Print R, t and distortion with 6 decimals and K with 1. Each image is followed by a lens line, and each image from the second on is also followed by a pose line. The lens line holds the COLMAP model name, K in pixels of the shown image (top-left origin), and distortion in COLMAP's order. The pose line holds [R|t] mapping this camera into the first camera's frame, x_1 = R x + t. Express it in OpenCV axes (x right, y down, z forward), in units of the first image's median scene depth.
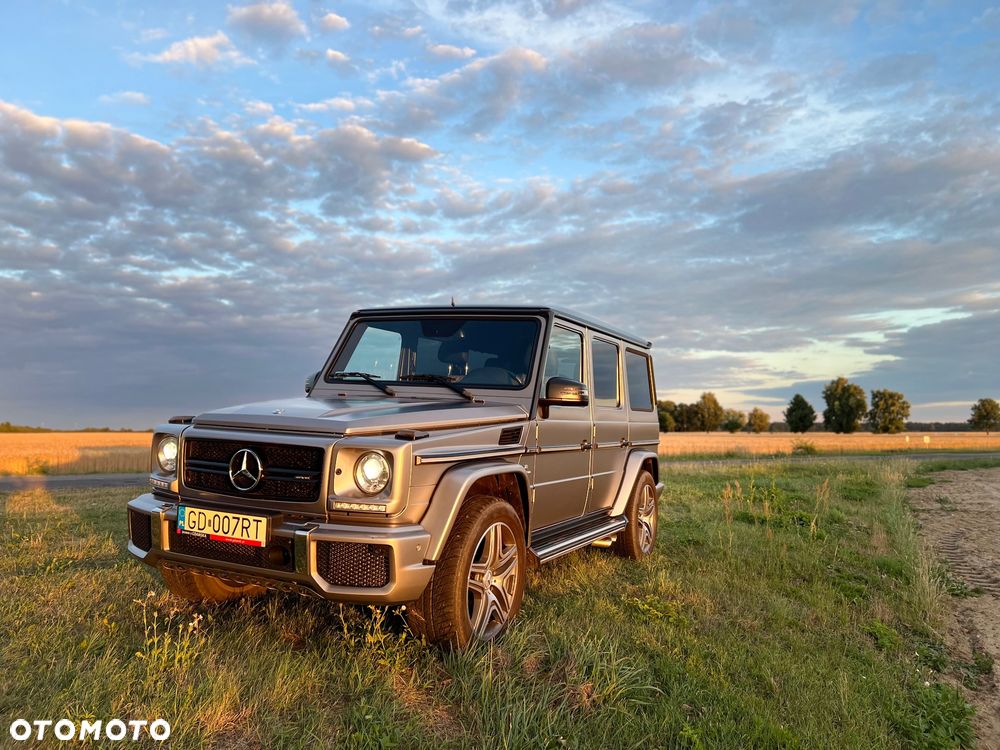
lens RADIAL K [[781.2, 0, 500.0], [0, 781.2, 375.0], [0, 0, 1]] dist [0.009435, 0.000081]
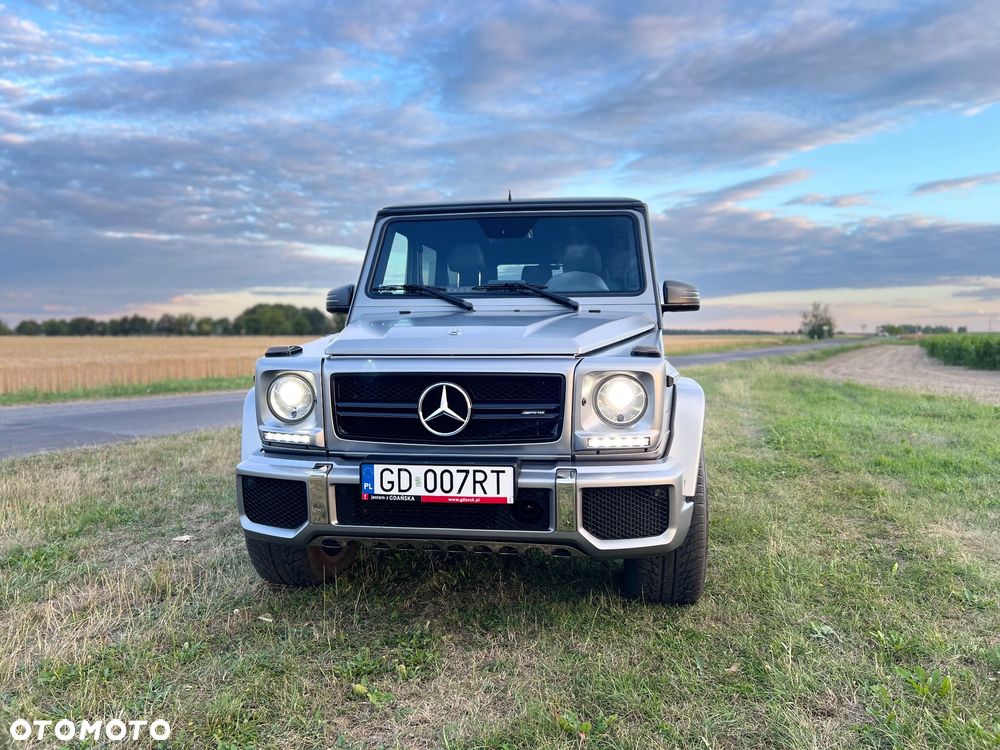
lens RADIAL K [[781.2, 0, 500.0], [0, 781.2, 375.0], [0, 0, 1]] dist [0.009435, 0.000081]
pose [[0.948149, -0.072419, 0.309465, -0.519936], [0.037270, 0.992311, 0.118024, -0.001173], [-0.315632, -0.100371, 0.943558, 0.262878]]
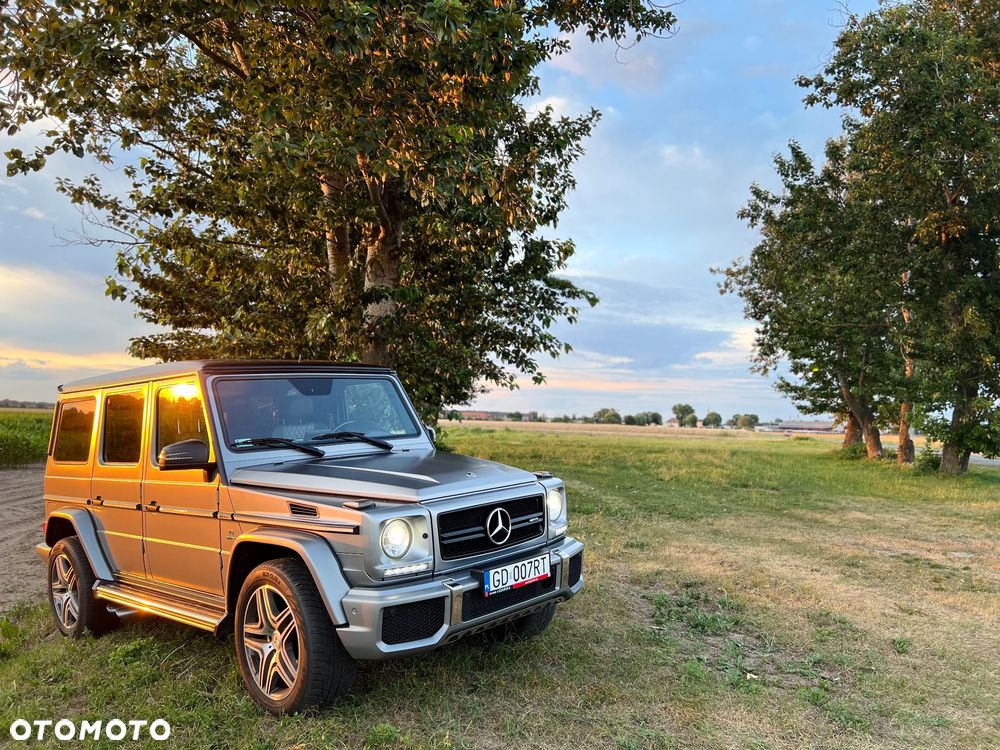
lens RADIAL K [[781.2, 0, 500.0], [0, 781.2, 375.0], [0, 0, 1]] dist [0.009435, 0.000081]
pose [[0.271698, -0.026602, 0.962015, -1.467789], [0.025860, 0.999459, 0.020334, -0.130079], [-0.962035, 0.019353, 0.272239, 0.689627]]
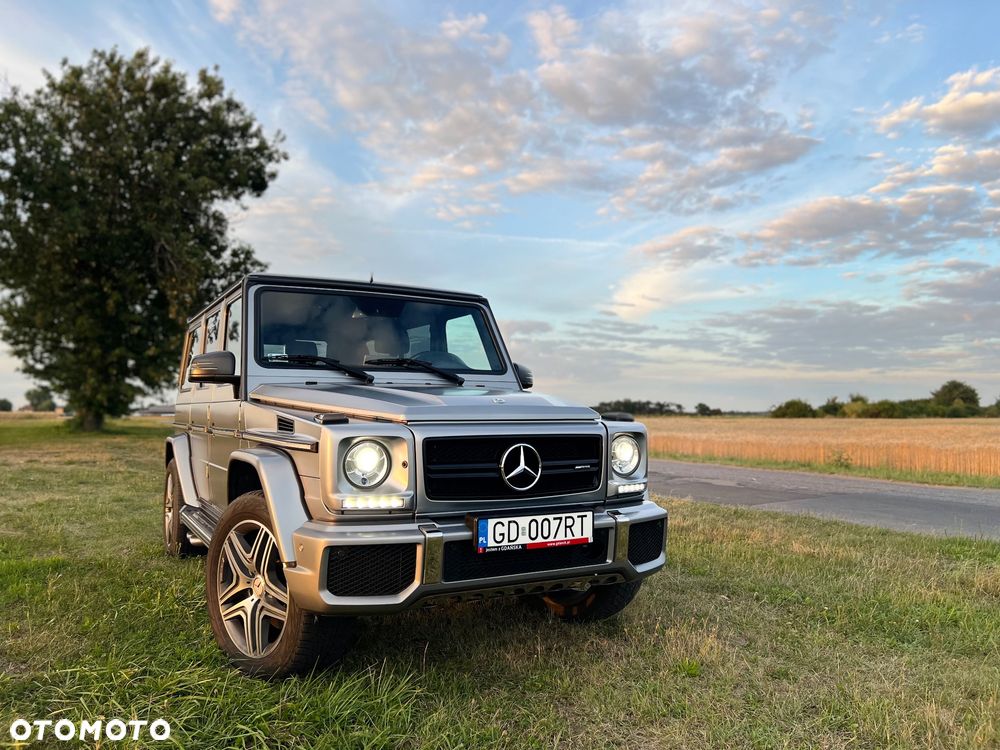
lens RADIAL K [[781.2, 0, 500.0], [0, 781.2, 375.0], [0, 0, 1]] dist [0.009435, 0.000081]
pose [[0.564750, -0.010963, 0.825190, -1.085773], [-0.010521, 0.999735, 0.020482, -0.000123], [-0.825195, -0.020249, 0.564484, 0.535055]]
